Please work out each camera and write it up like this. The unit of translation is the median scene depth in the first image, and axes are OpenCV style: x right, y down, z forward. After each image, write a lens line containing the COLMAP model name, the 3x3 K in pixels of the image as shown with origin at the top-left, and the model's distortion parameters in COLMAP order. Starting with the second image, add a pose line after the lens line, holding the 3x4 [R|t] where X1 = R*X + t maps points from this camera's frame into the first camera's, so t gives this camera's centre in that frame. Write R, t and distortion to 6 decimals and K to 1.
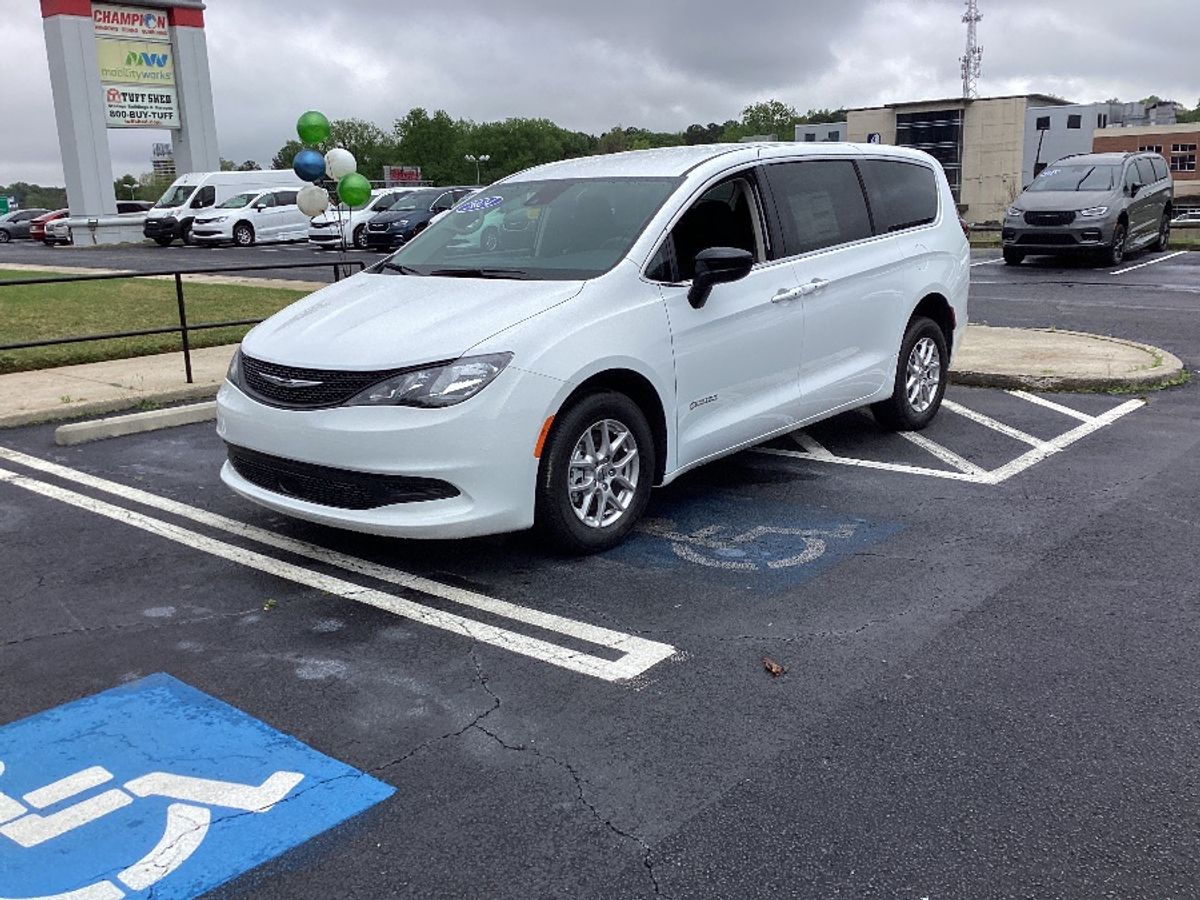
lens RADIAL K [[1090.7, 0, 602.0], [0, 1090.7, 451.5], [0, 0, 1]] dist [0.093265, -0.170926]
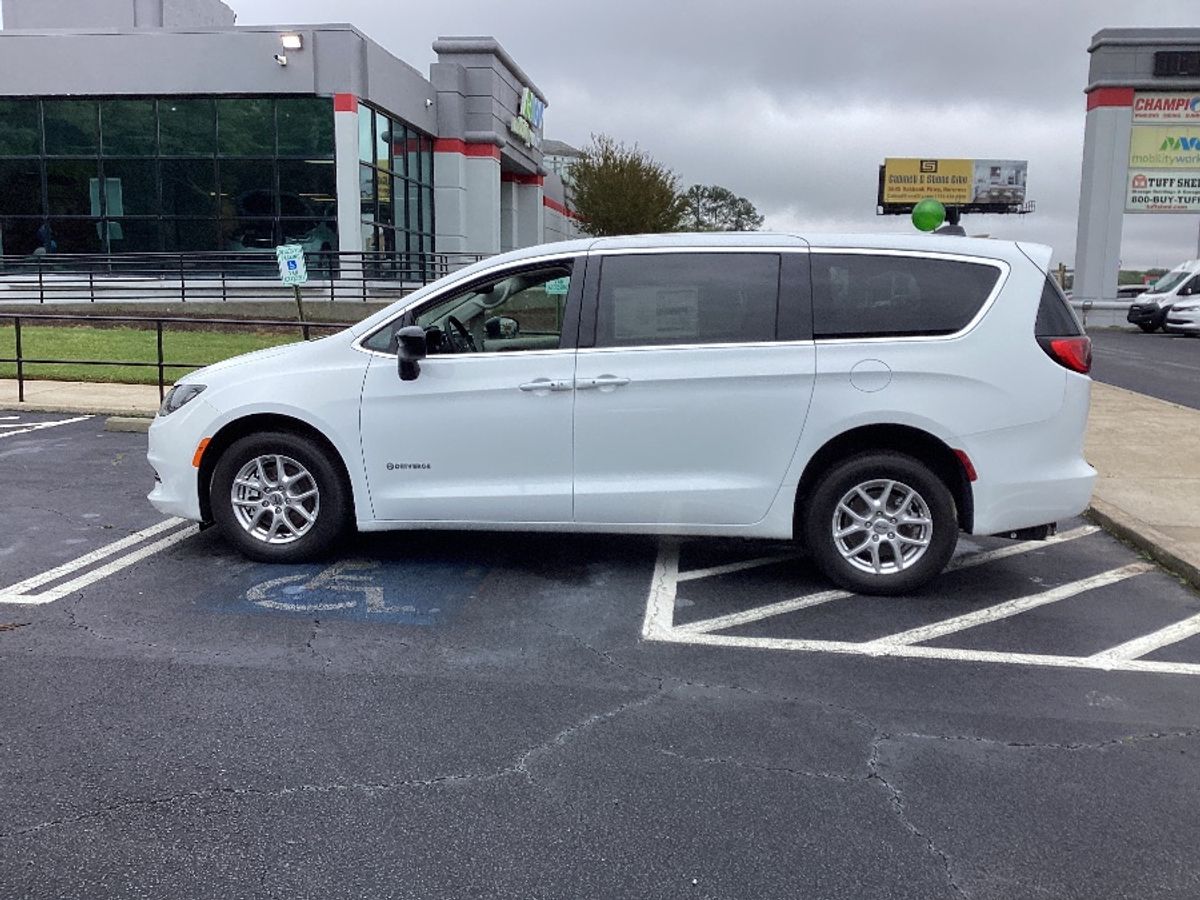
lens RADIAL K [[1097.3, 0, 600.0], [0, 1097.3, 450.0], [0, 0, 1]] dist [0.097747, -0.190409]
pose [[0.555913, 0.161756, -0.815350, 0.843848], [-0.221946, 0.974157, 0.041937, -0.116299], [0.801062, 0.157651, 0.577448, 0.403379]]
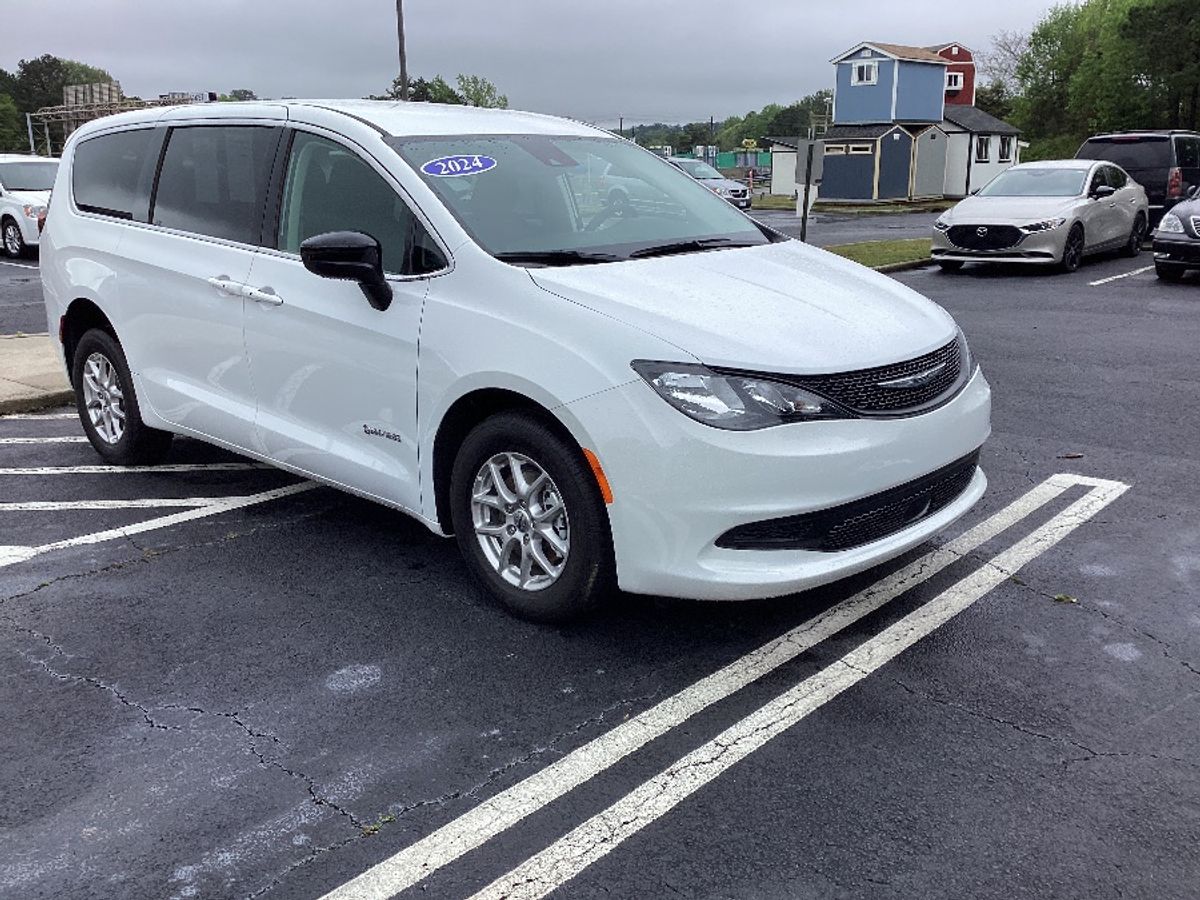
lens RADIAL K [[1090.7, 0, 602.0], [0, 1090.7, 451.5], [0, 0, 1]] dist [0.093265, -0.170926]
pose [[0.026188, -0.228087, 0.973289, -0.734274], [0.239165, 0.946777, 0.215439, -0.162839], [-0.970626, 0.227135, 0.079345, 0.802129]]
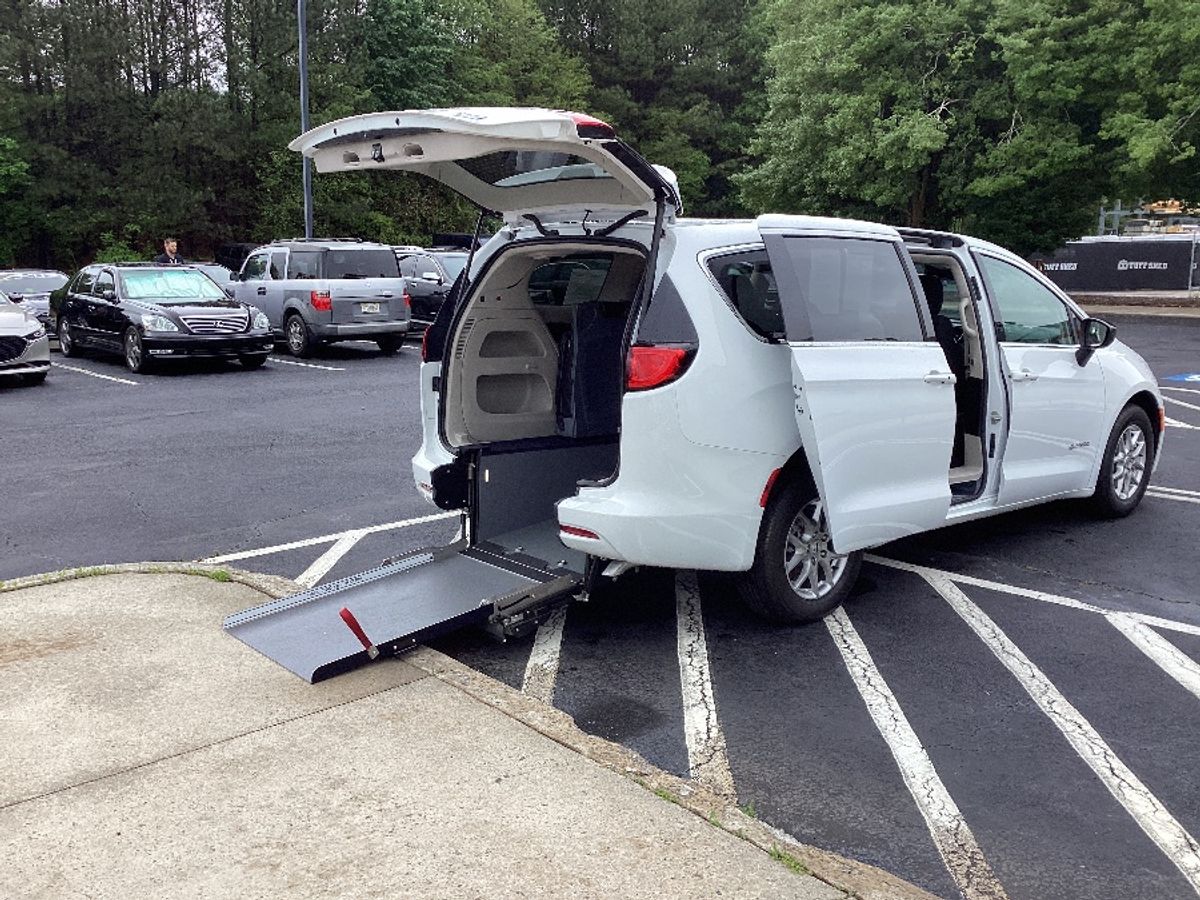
lens RADIAL K [[1090.7, 0, 602.0], [0, 1090.7, 451.5], [0, 0, 1]] dist [0.093265, -0.170926]
pose [[-0.989740, -0.000464, 0.142880, 0.120024], [0.055901, 0.919025, 0.390215, -0.466810], [-0.131491, 0.394198, -0.909570, 1.904173]]
